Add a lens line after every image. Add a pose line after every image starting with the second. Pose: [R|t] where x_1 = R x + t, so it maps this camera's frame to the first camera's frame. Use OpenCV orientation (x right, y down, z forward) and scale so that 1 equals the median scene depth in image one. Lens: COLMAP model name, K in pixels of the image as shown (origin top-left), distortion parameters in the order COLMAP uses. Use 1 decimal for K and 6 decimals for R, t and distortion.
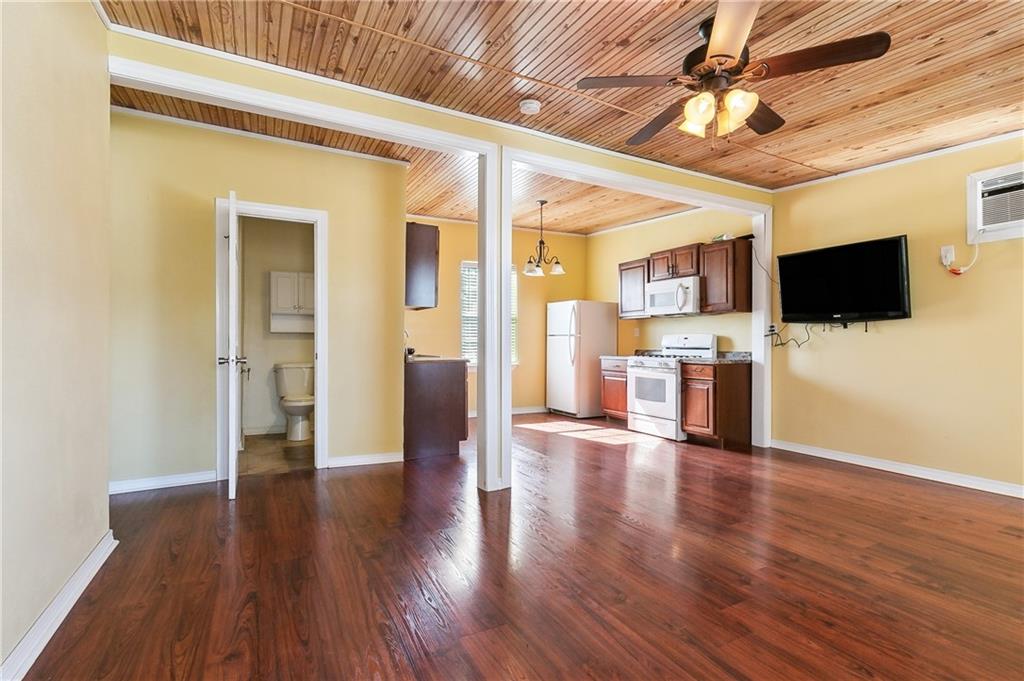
lens RADIAL K [[477.3, 0, 515.4], [0, 477.3, 338.7], [0, 0, 1]] dist [0.008898, -0.000501]
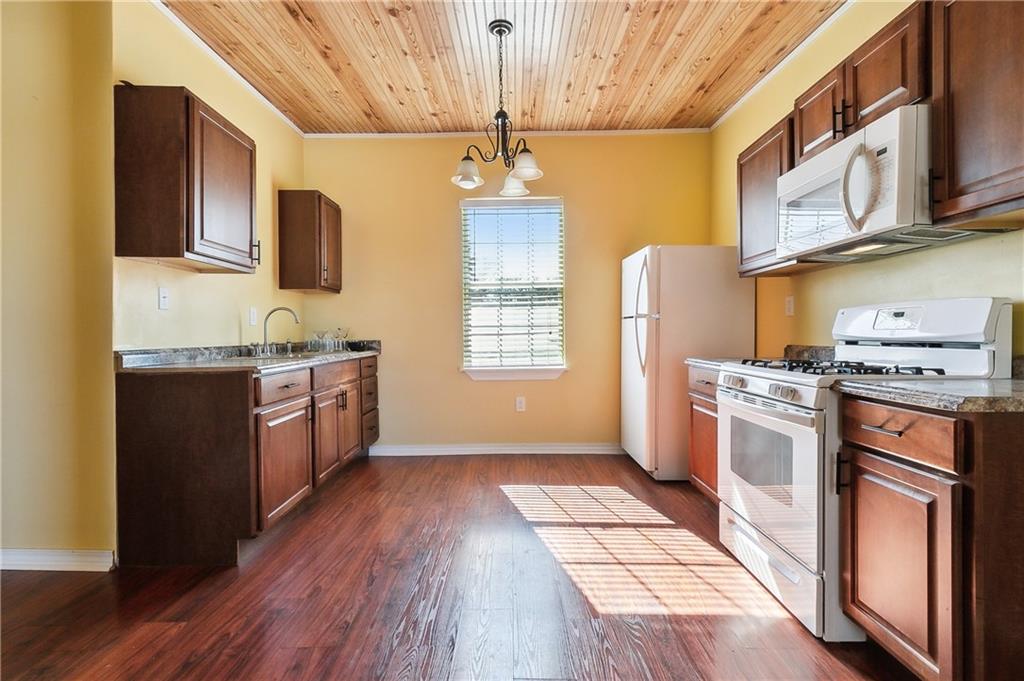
lens RADIAL K [[477.3, 0, 518.2], [0, 477.3, 336.1], [0, 0, 1]] dist [0.008898, -0.000501]
pose [[0.884429, -0.000055, -0.466674, 0.296835], [0.005727, 0.999926, 0.010736, 0.010173], [0.466639, -0.012168, 0.884364, 0.609548]]
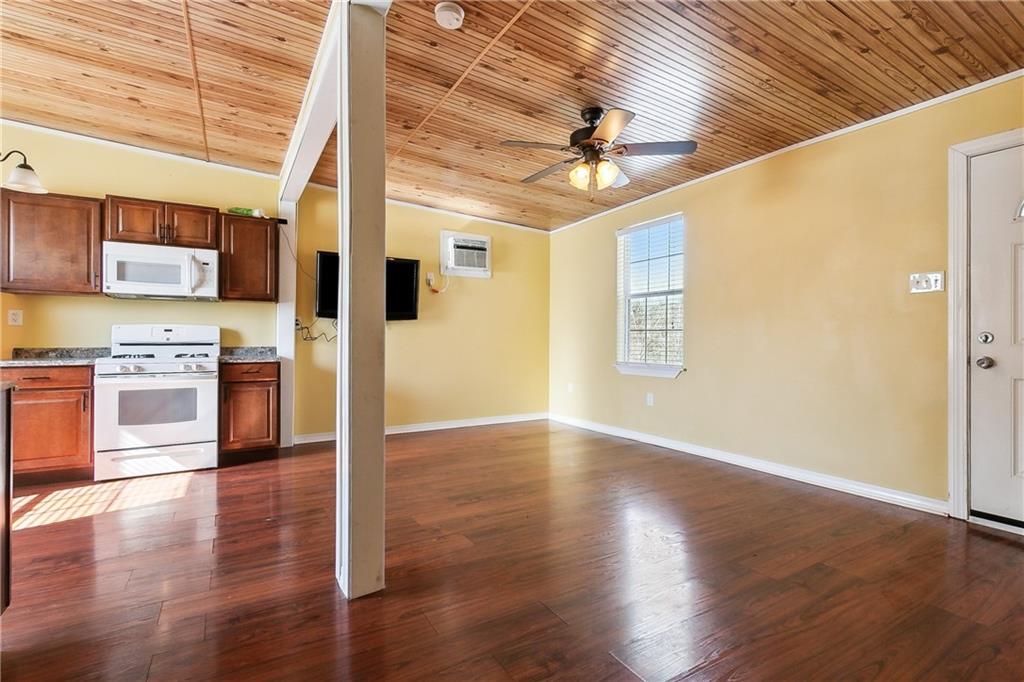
lens RADIAL K [[477.3, 0, 517.0], [0, 477.3, 339.7], [0, 0, 1]] dist [0.008898, -0.000501]
pose [[-0.040266, -0.006538, 0.999168, -0.415886], [-0.013218, 0.999895, 0.006010, 0.001959], [-0.999102, -0.012965, -0.040348, 0.541931]]
